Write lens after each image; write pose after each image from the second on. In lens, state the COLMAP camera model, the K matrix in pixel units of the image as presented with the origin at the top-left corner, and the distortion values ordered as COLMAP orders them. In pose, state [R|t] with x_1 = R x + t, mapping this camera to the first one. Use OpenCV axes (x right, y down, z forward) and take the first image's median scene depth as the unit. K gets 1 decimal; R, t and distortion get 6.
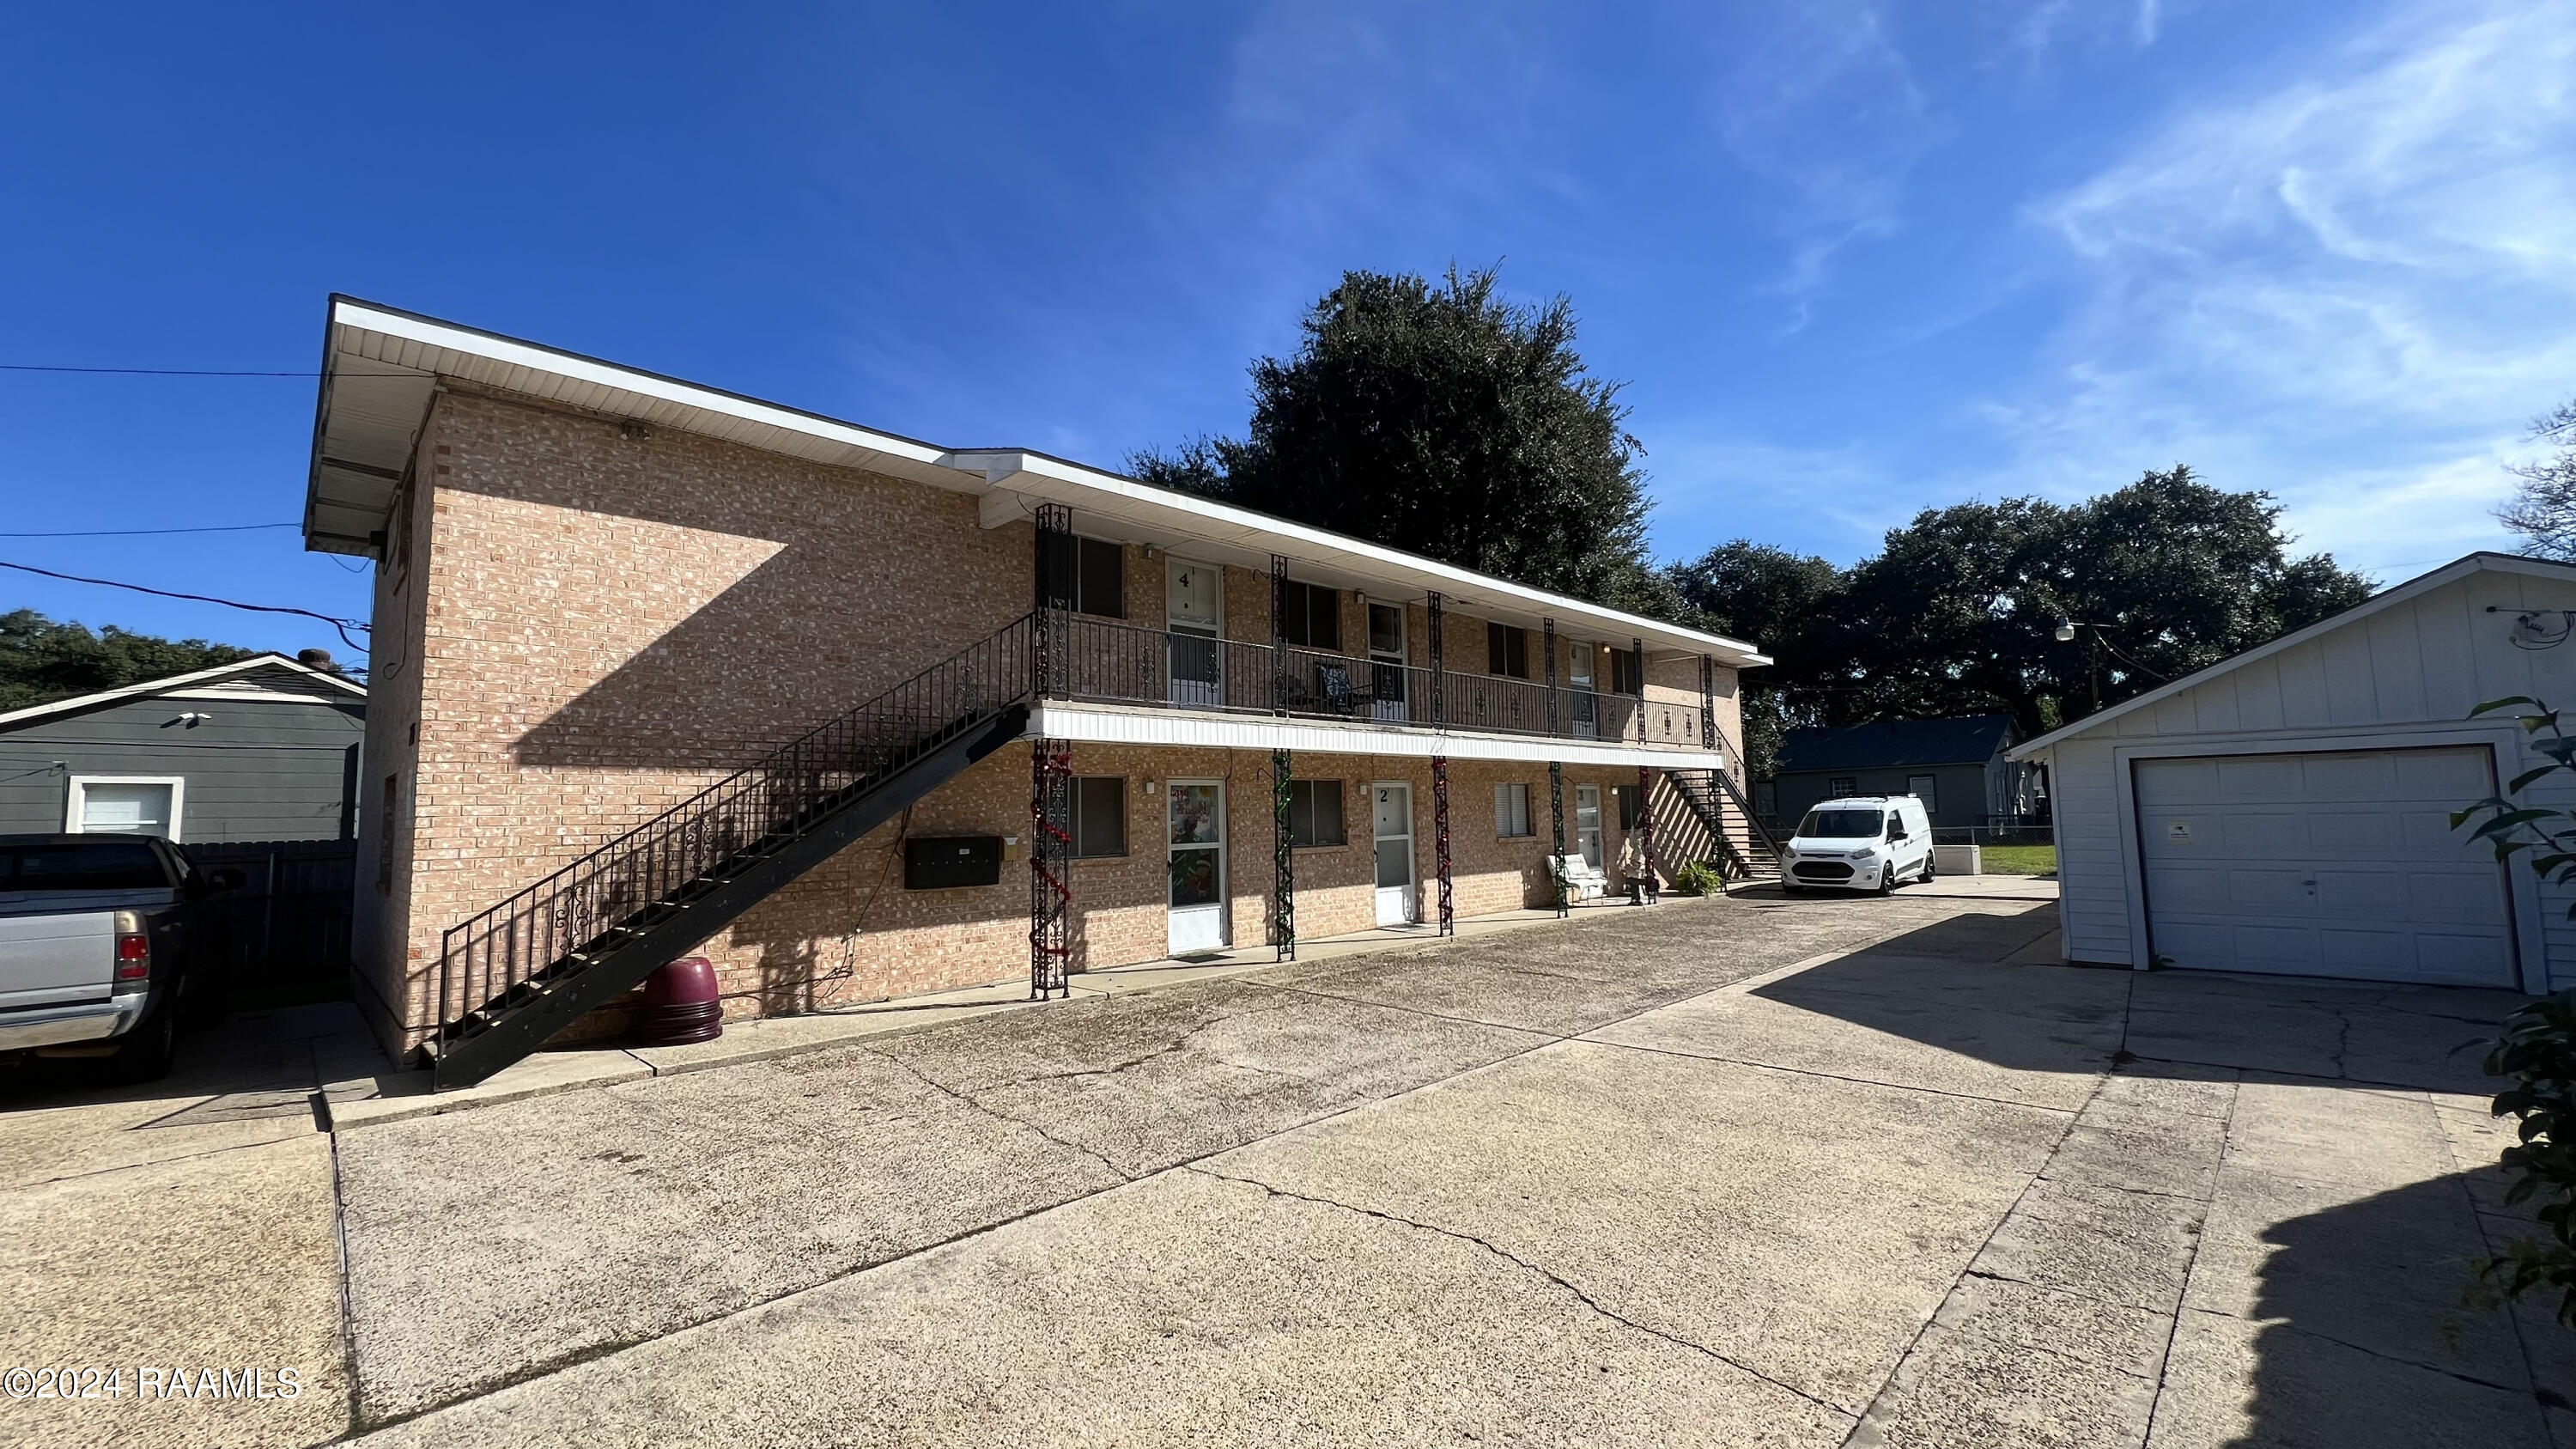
lens RADIAL K [[1037.0, 0, 1285.7], [0, 1037.0, 720.9], [0, 0, 1]] dist [-0.002112, 0.000673]
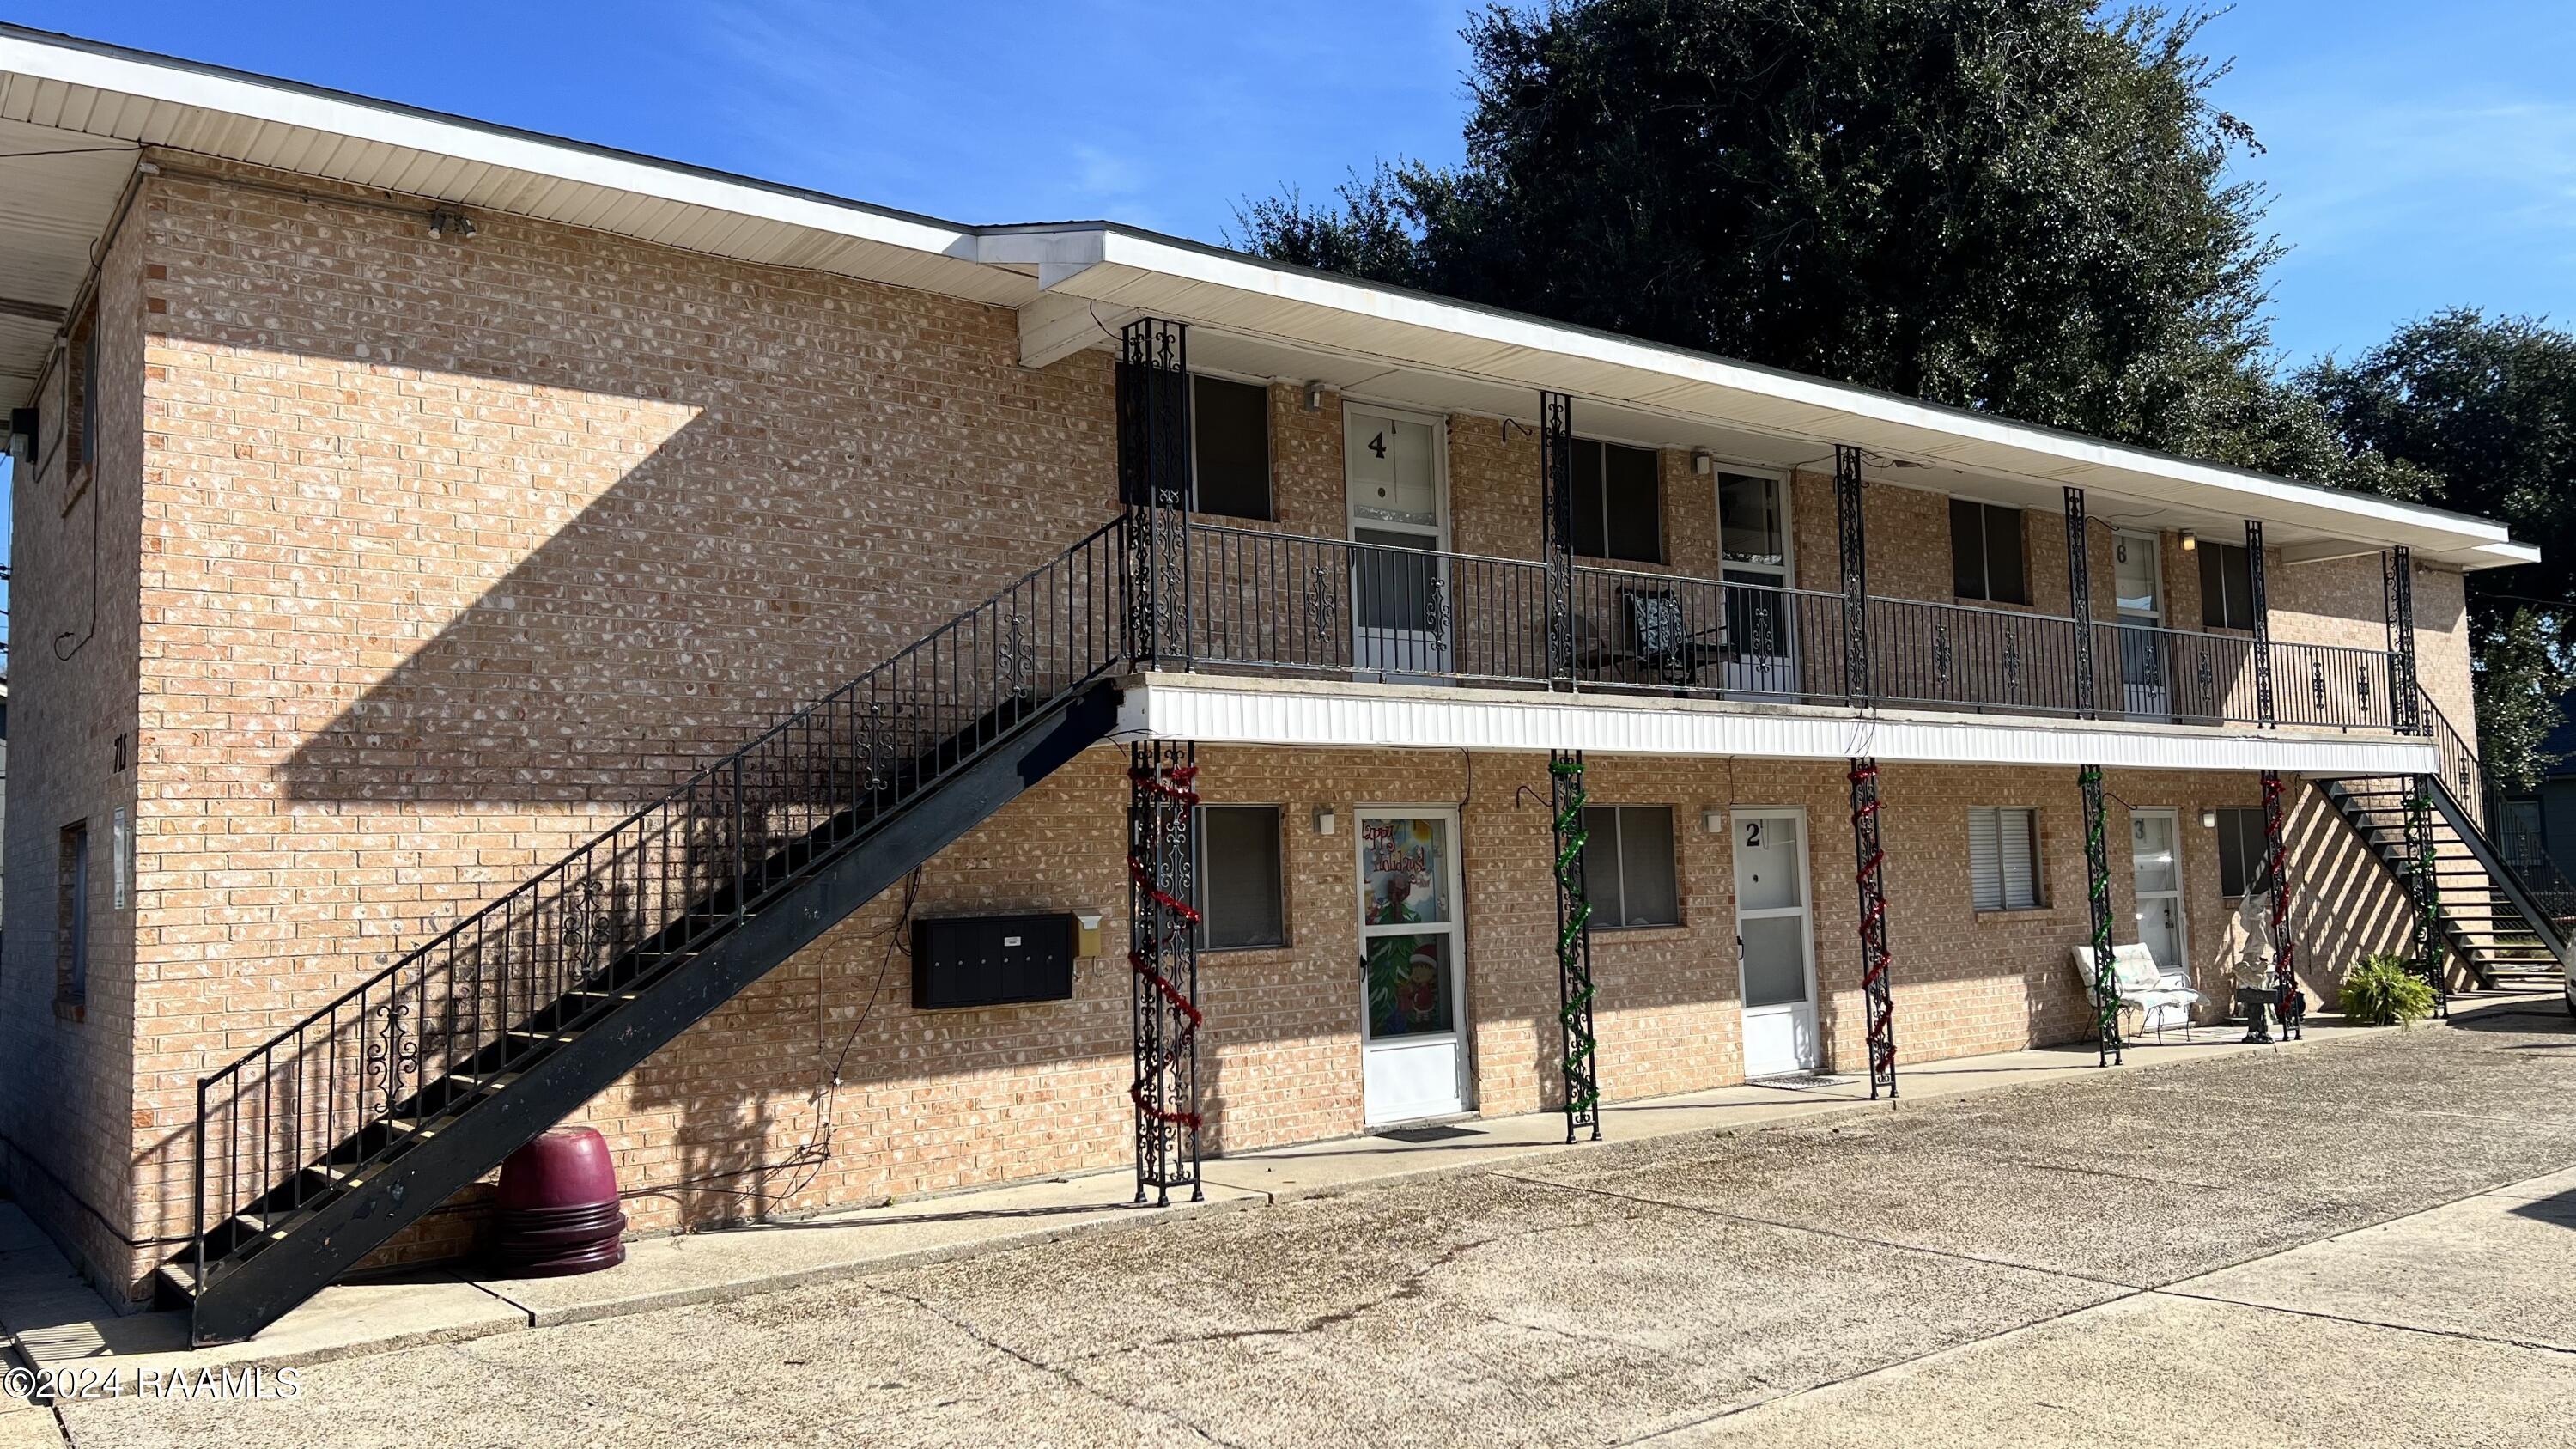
lens RADIAL K [[1944.1, 0, 1290.3], [0, 1944.1, 729.2], [0, 0, 1]] dist [0.061004, -0.066319]
pose [[0.992397, -0.018122, -0.121741, -0.028703], [0.020221, 0.999667, 0.016034, -0.004075], [0.121409, -0.018373, 0.992432, -0.035252]]
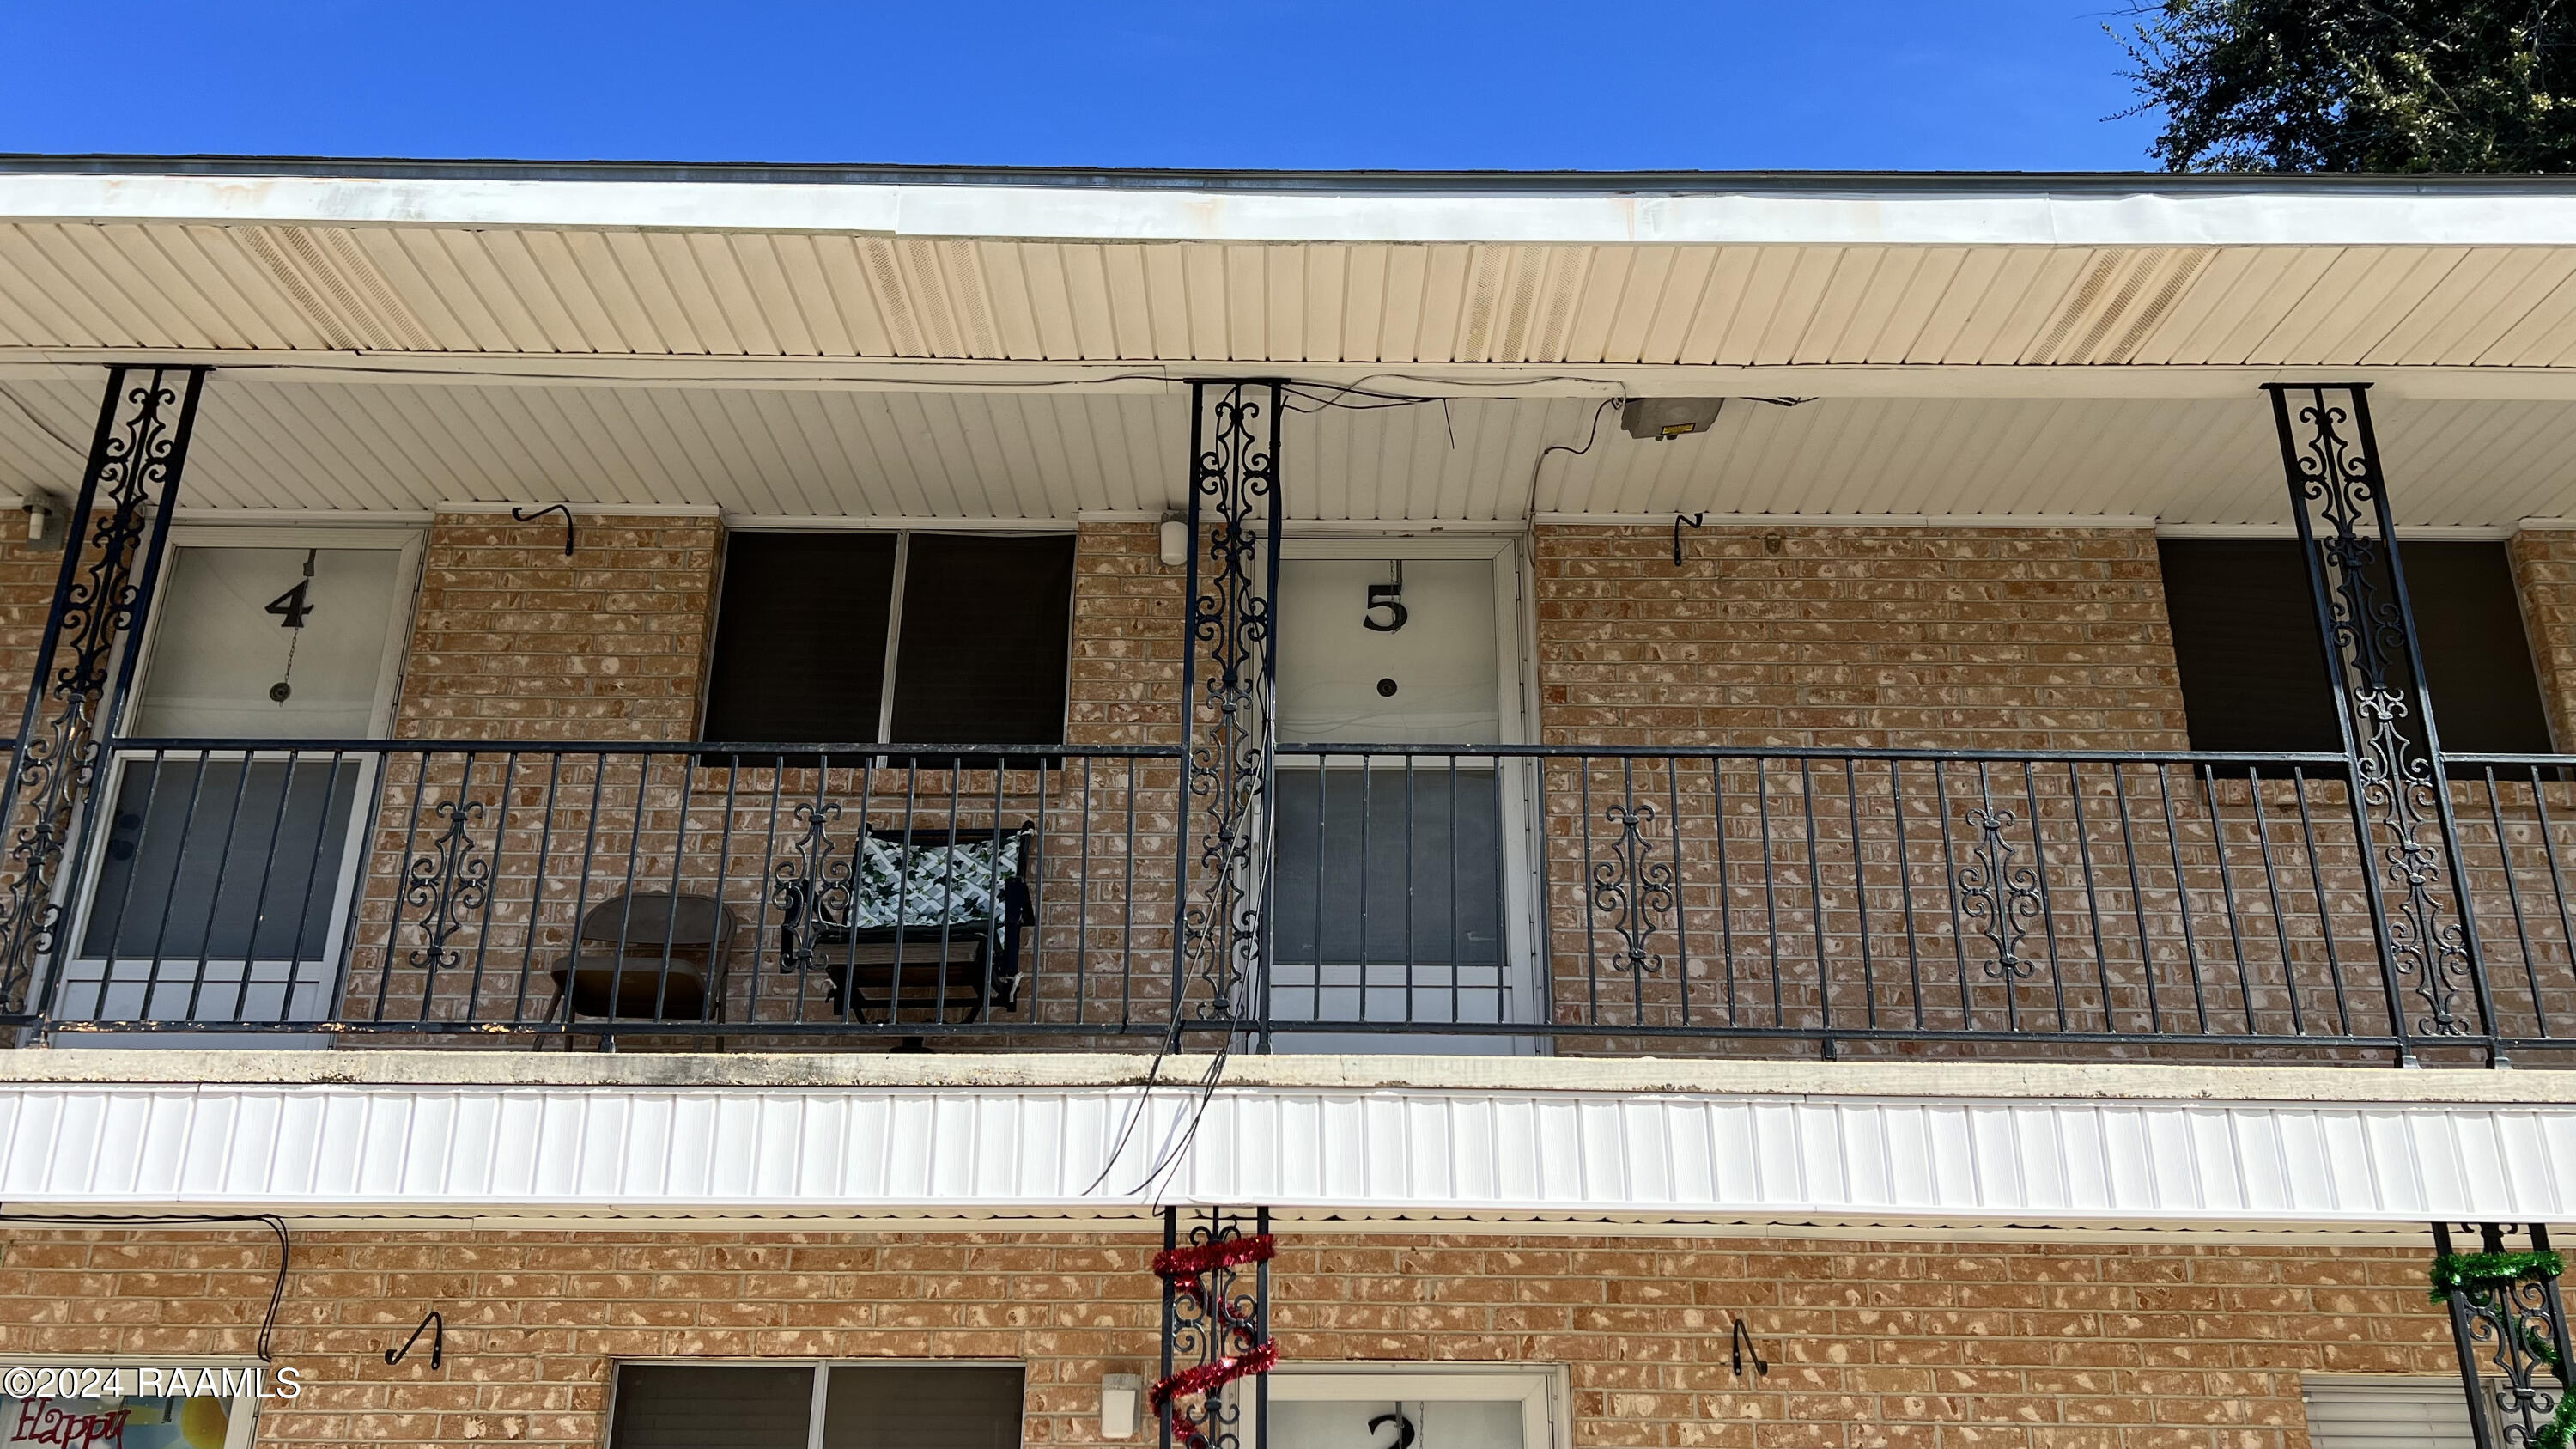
lens RADIAL K [[1944.1, 0, 1268.3], [0, 1944.1, 717.9], [0, 0, 1]] dist [0.061004, -0.066319]
pose [[0.706114, -0.230082, -0.669676, 0.570546], [0.044069, 0.958184, -0.282738, 0.069289], [0.706726, 0.170133, 0.686726, 1.111927]]
